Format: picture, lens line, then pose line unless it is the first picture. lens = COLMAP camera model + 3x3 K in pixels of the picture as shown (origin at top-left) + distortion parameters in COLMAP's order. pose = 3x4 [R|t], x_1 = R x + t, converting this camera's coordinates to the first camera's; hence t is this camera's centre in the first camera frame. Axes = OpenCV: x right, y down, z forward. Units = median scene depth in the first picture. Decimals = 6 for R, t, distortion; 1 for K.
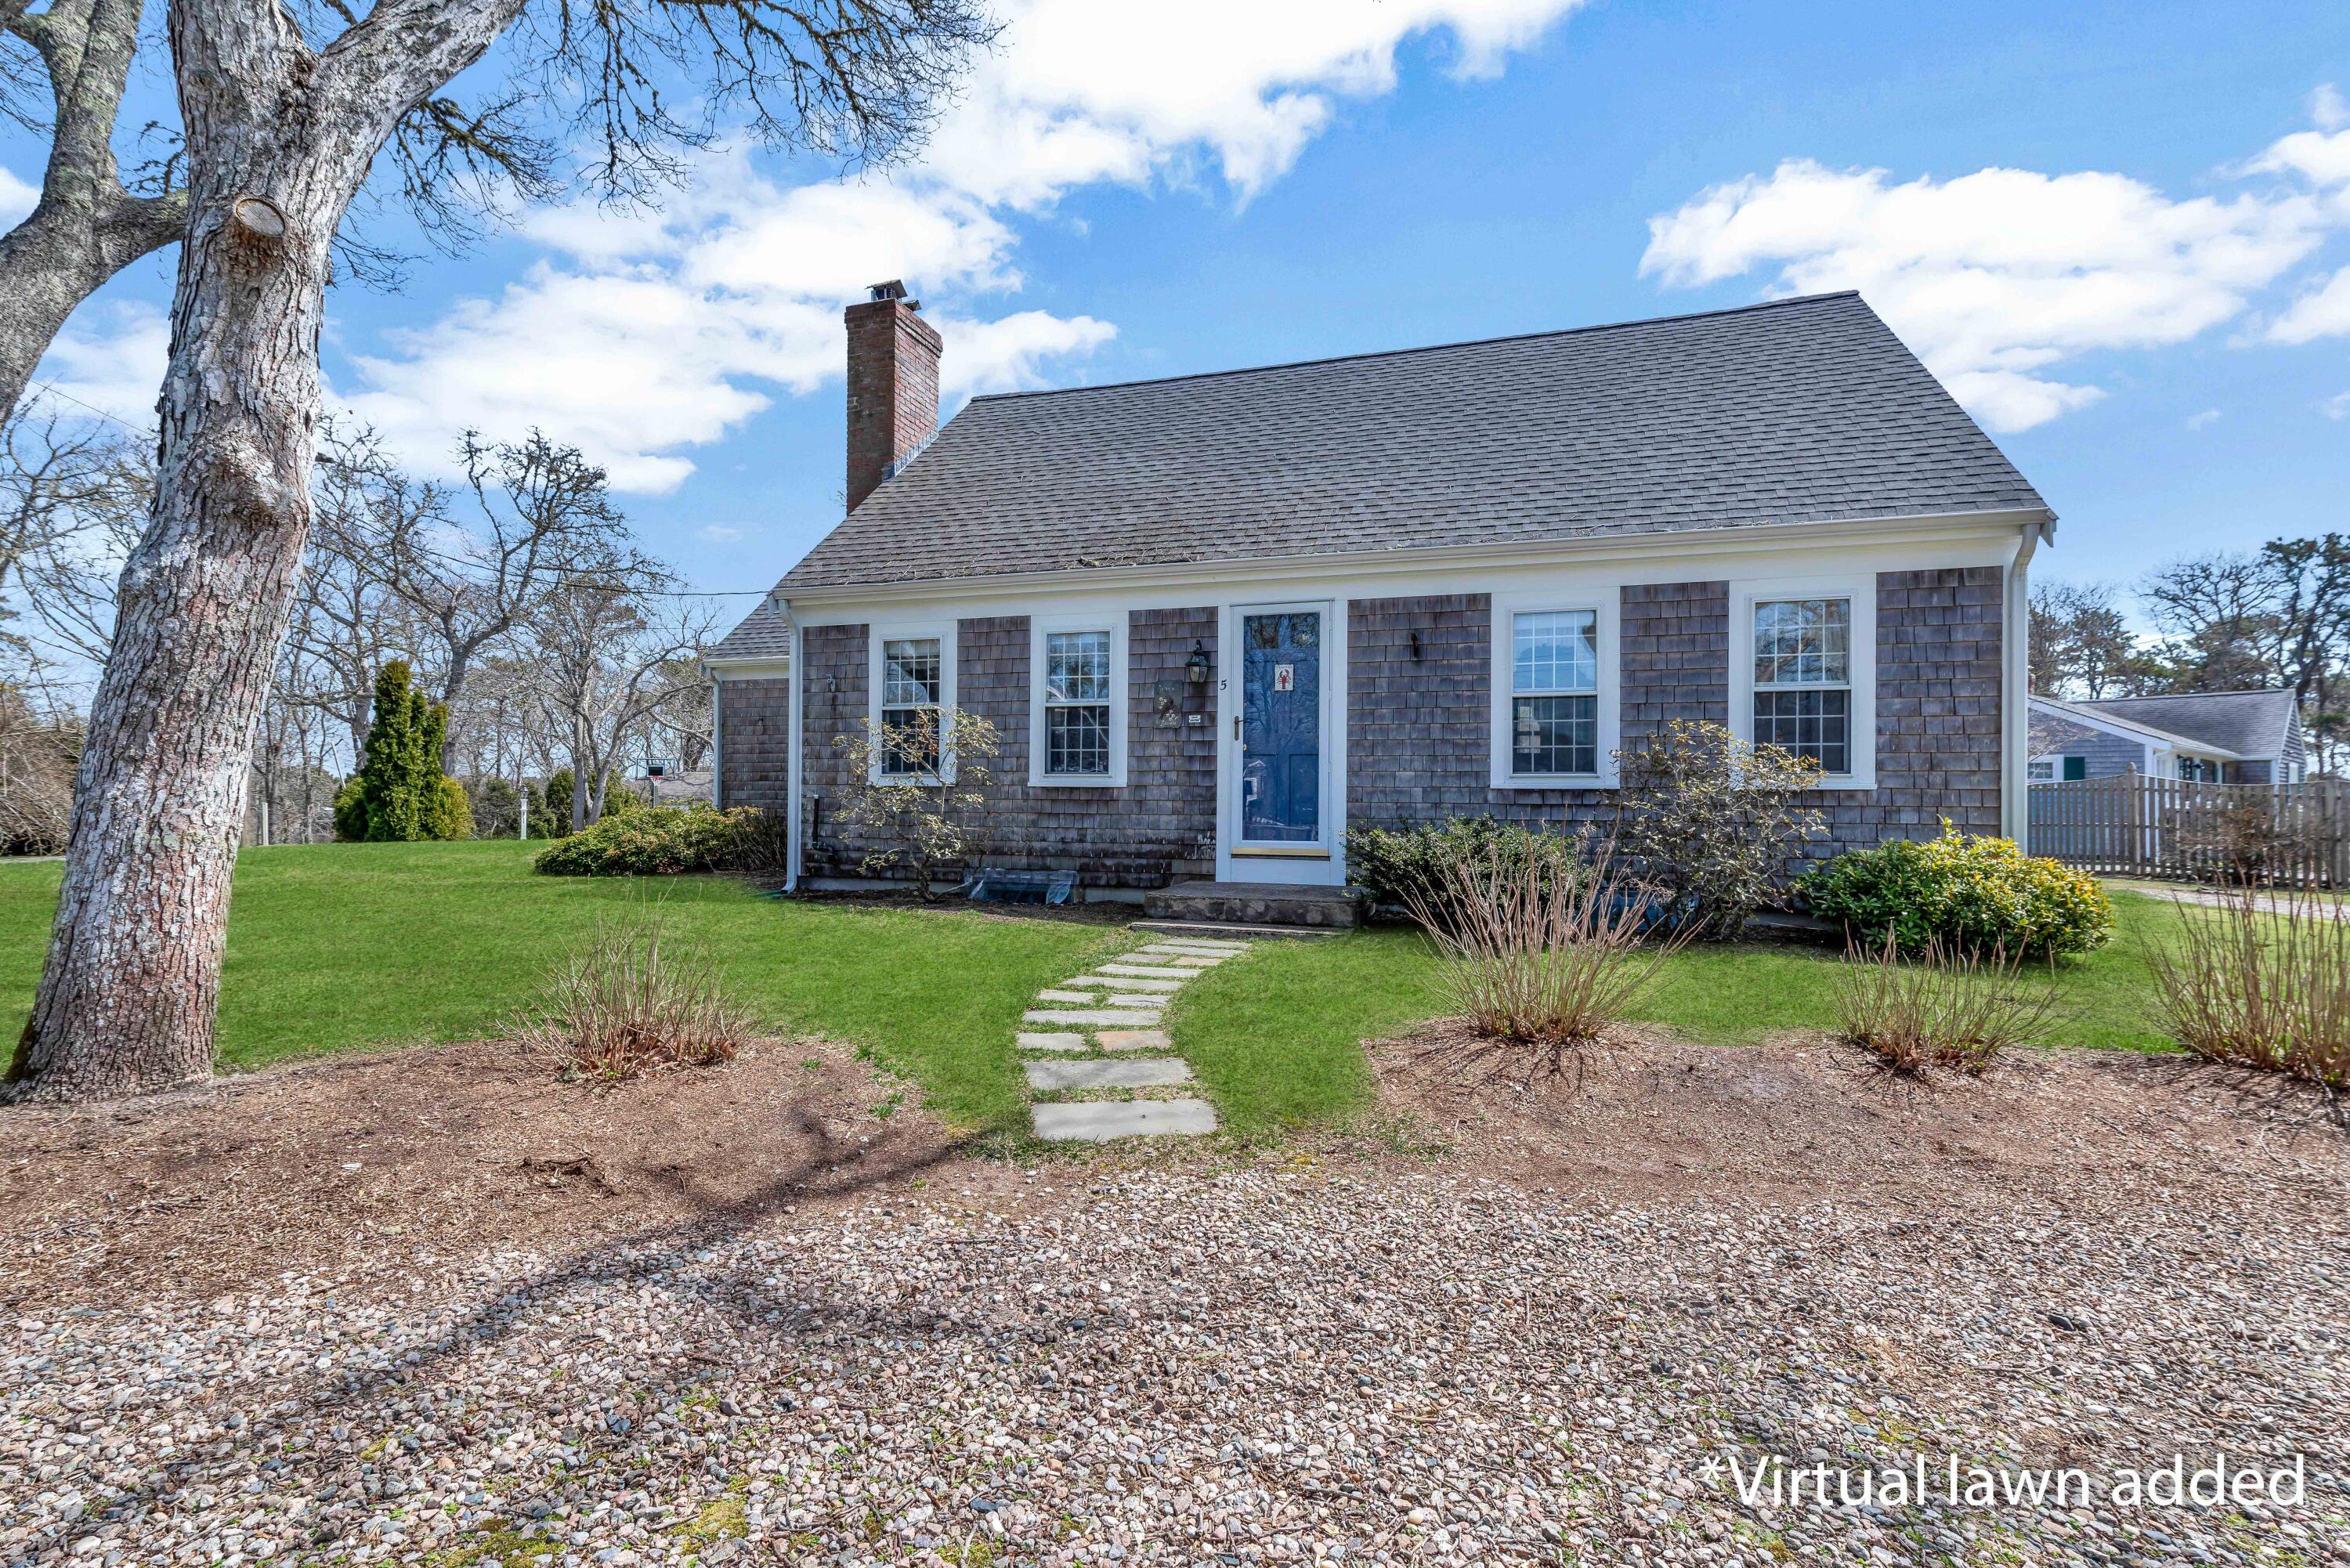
lens RADIAL K [[1009.3, 0, 1178.1], [0, 1009.3, 811.0], [0, 0, 1]] dist [-0.000624, 0.000211]
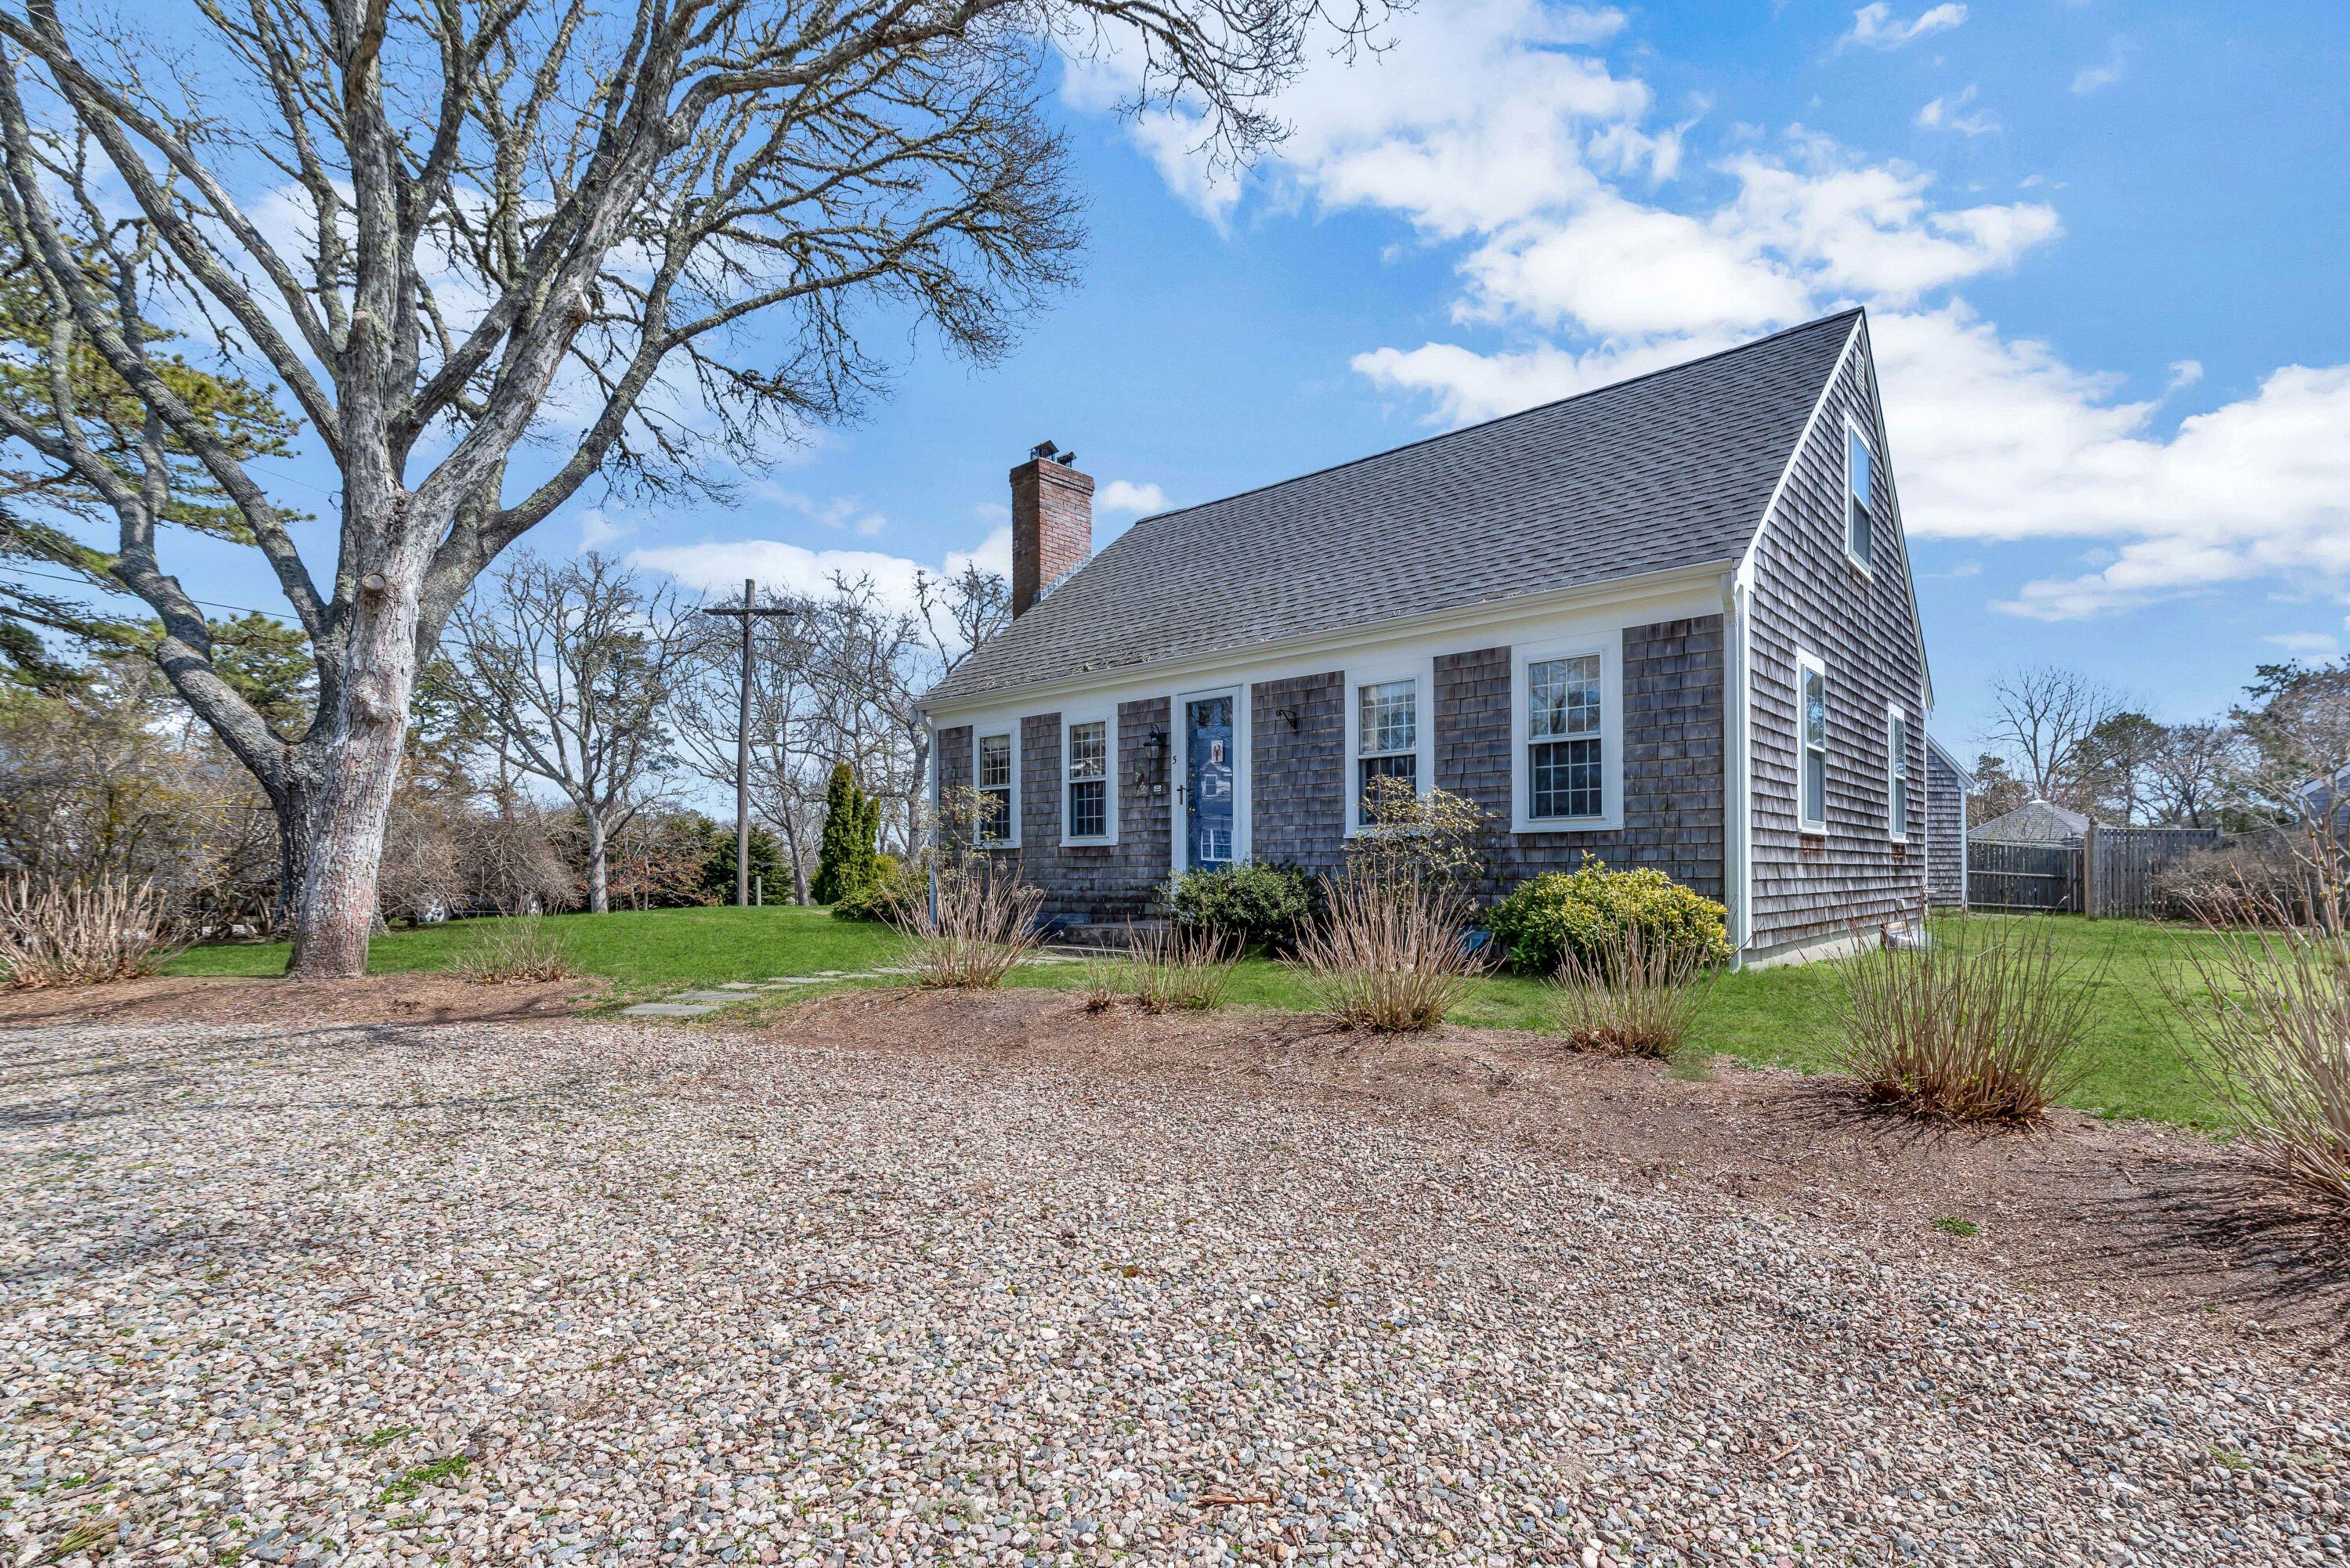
lens RADIAL K [[993.7, 0, 1177.9], [0, 993.7, 882.8], [0, 0, 1]] dist [-0.000294, -0.000047]
pose [[0.933239, -0.007526, -0.359176, 0.486670], [0.008061, 0.999968, -0.000007, 0.024554], [0.359164, -0.002889, 0.933270, -0.125415]]
